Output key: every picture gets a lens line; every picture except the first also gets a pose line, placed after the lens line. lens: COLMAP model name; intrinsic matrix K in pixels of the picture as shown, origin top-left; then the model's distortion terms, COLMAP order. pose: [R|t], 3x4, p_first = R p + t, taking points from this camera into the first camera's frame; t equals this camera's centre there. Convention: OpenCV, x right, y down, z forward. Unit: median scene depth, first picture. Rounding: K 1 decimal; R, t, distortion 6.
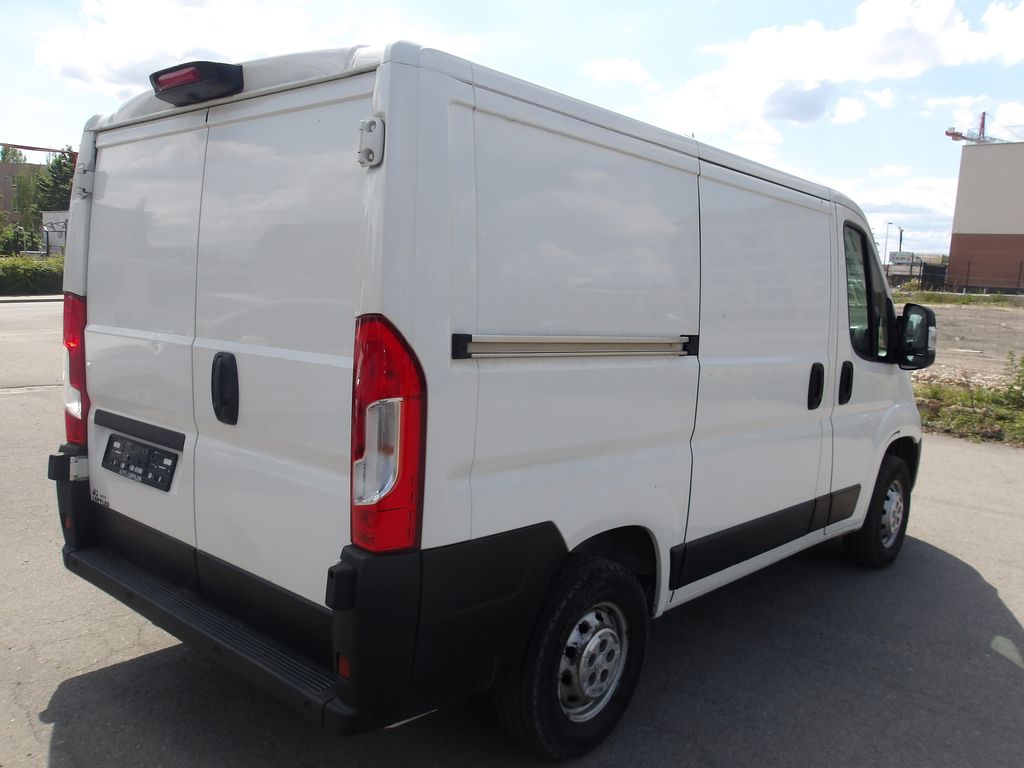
lens RADIAL K [[830.2, 0, 512.0], [0, 830.2, 384.0], [0, 0, 1]] dist [0.007720, 0.000041]
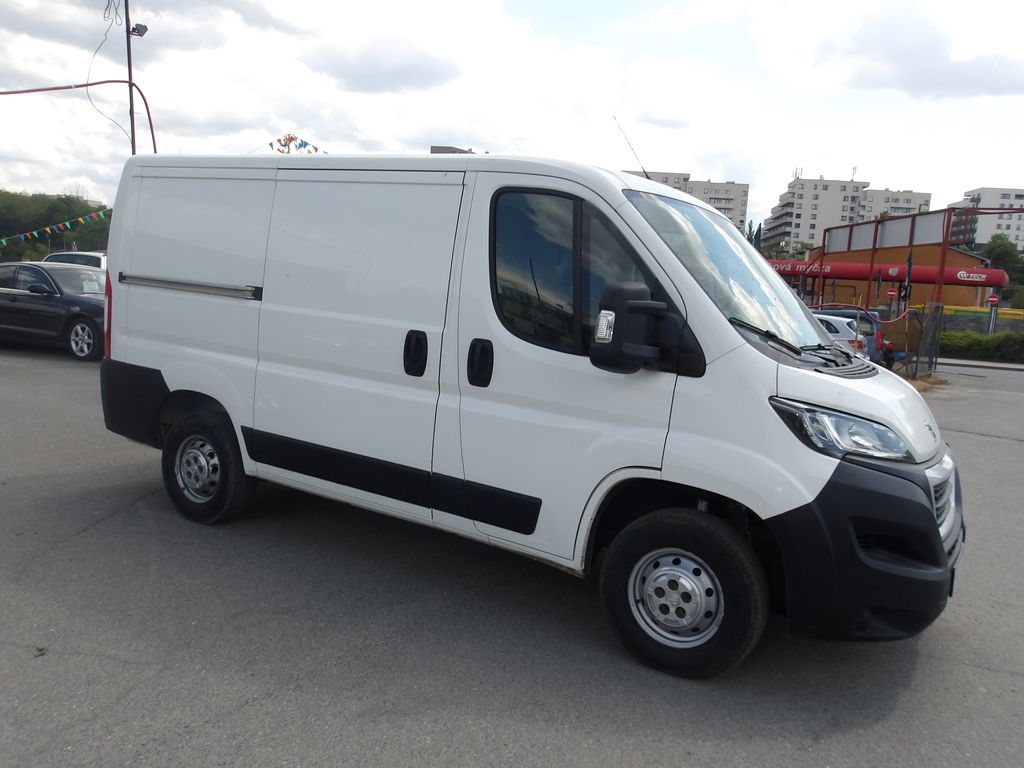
lens RADIAL K [[843.0, 0, 512.0], [0, 843.0, 384.0], [0, 0, 1]] dist [0.008389, 0.003016]
pose [[0.184012, 0.076310, -0.979957, 1.818528], [-0.178473, 0.983003, 0.043034, -0.033882], [0.966585, 0.166977, 0.194503, 1.181962]]
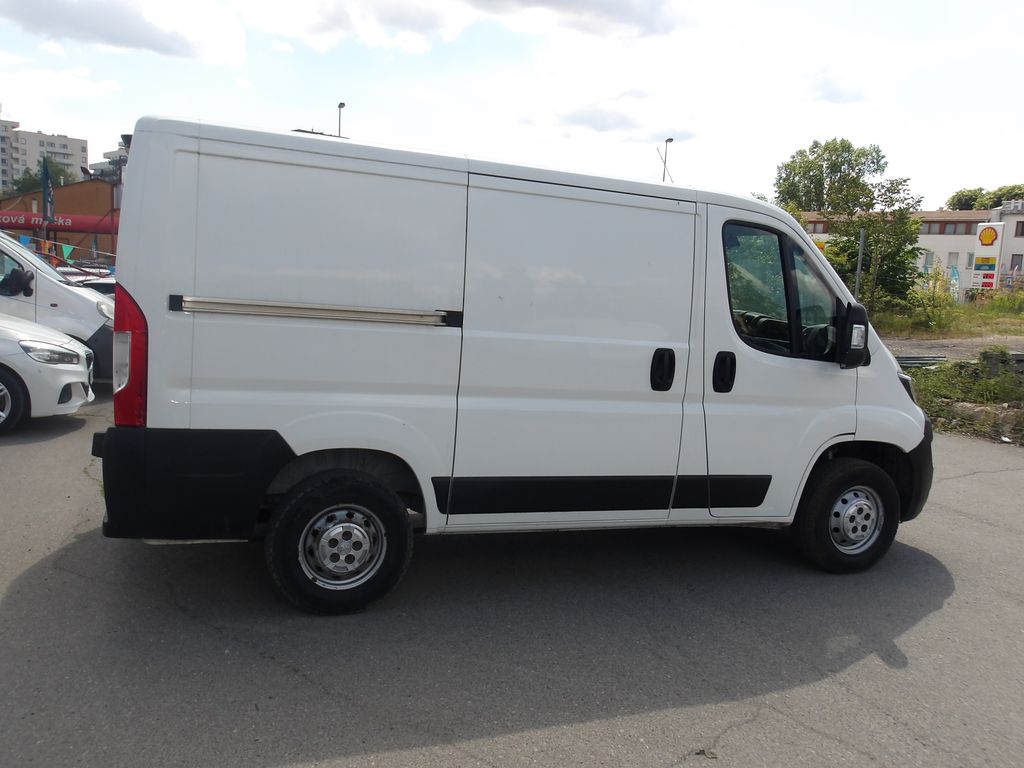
lens RADIAL K [[843.0, 0, 512.0], [0, 843.0, 384.0], [0, 0, 1]] dist [0.008389, 0.003016]
pose [[0.893001, 0.050500, -0.447213, 0.884201], [-0.065646, 0.997673, -0.018424, 0.070878], [0.445242, 0.045810, 0.894238, -0.111158]]
